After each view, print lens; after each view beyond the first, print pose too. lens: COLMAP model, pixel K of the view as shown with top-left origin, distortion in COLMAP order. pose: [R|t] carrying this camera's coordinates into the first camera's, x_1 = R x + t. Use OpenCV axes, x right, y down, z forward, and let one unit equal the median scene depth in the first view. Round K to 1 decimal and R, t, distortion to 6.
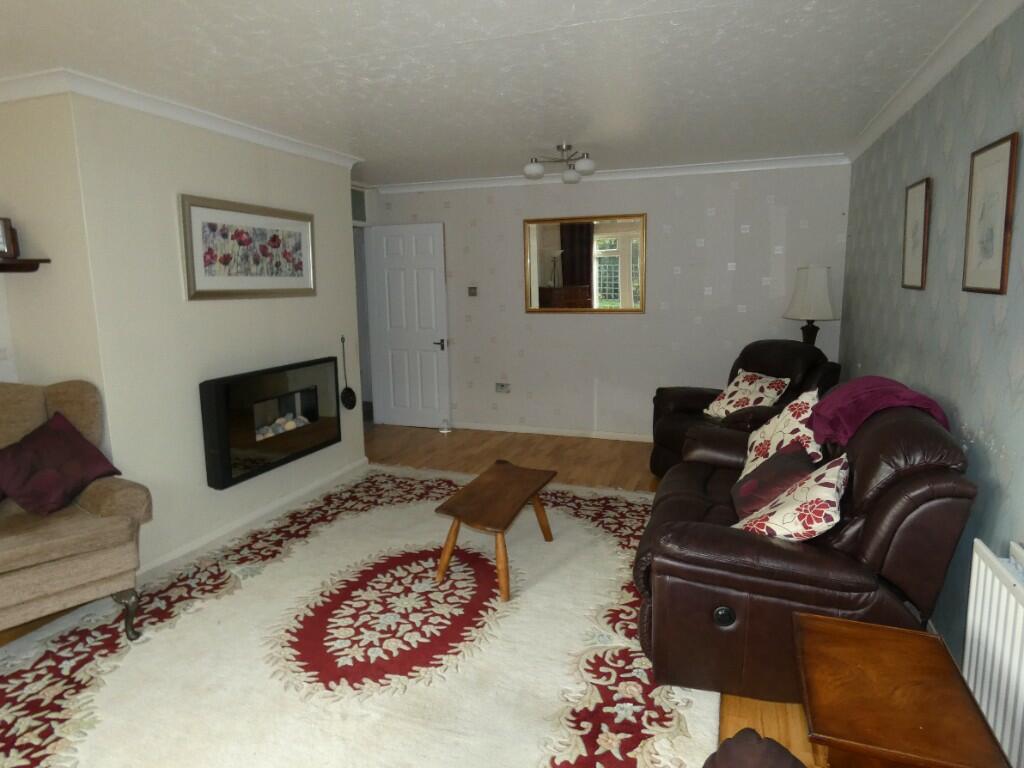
lens RADIAL K [[678.7, 0, 512.0], [0, 678.7, 384.0], [0, 0, 1]] dist [-0.002979, -0.001757]
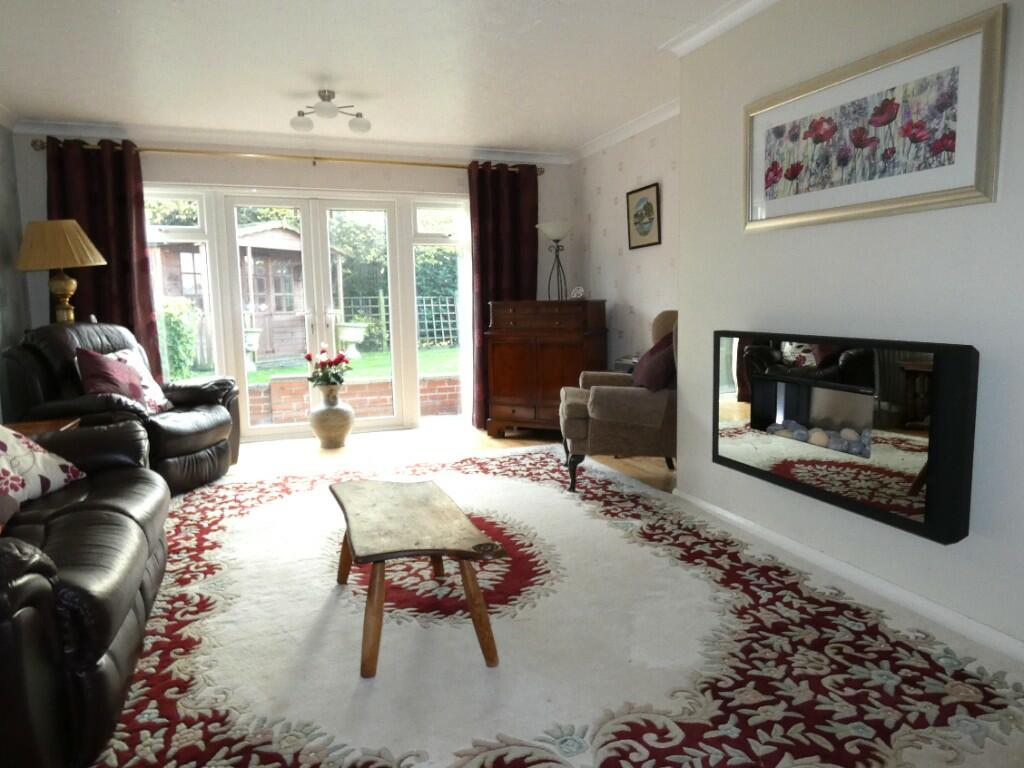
lens RADIAL K [[678.7, 0, 512.0], [0, 678.7, 384.0], [0, 0, 1]] dist [-0.002979, -0.001757]
pose [[-0.780231, 0.100007, -0.617445, 0.261443], [-0.074404, 0.965287, 0.250368, -0.121855], [0.621051, 0.241285, -0.745706, 1.367577]]
